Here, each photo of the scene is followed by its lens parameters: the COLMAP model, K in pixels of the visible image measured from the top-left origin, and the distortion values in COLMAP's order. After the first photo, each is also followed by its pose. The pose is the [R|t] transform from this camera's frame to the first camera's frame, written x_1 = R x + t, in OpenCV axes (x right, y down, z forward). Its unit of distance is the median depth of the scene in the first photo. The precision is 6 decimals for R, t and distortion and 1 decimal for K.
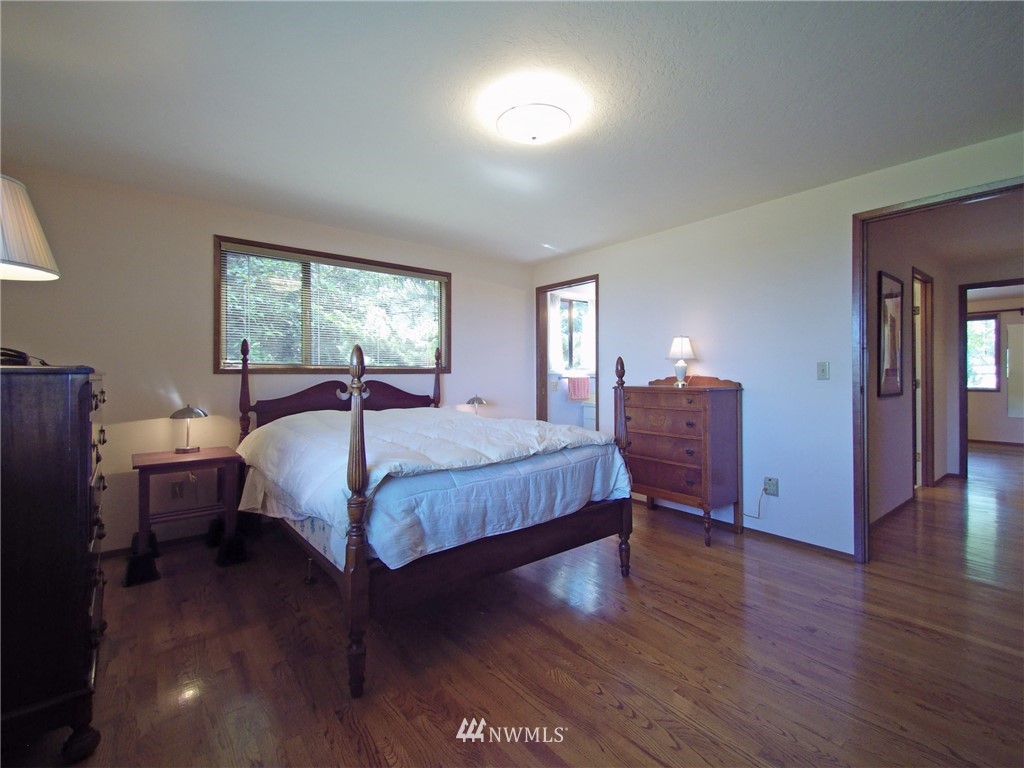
lens RADIAL K [[477.5, 0, 507.9], [0, 477.5, 370.8], [0, 0, 1]] dist [0.022568, -0.000190]
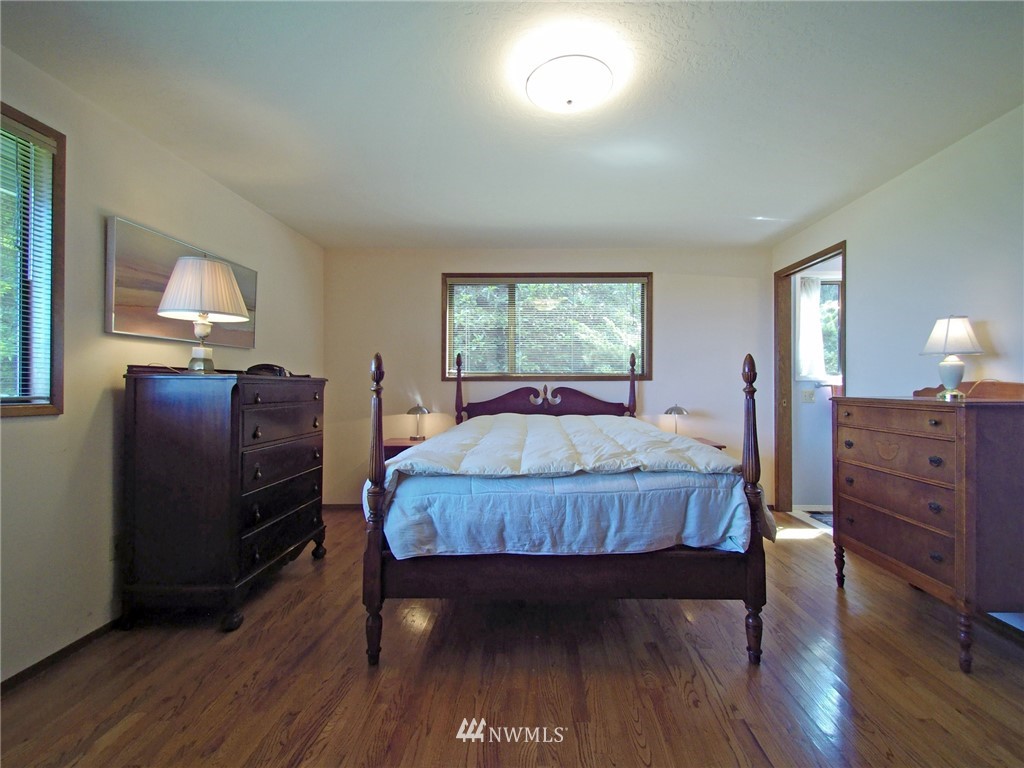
lens RADIAL K [[454.2, 0, 517.2], [0, 454.2, 378.8], [0, 0, 1]] dist [0.015238, -0.001273]
pose [[0.765702, -0.007335, -0.643153, 0.321962], [0.004743, 0.999972, -0.005758, 0.008024], [0.643177, 0.001358, 0.765716, 0.200232]]
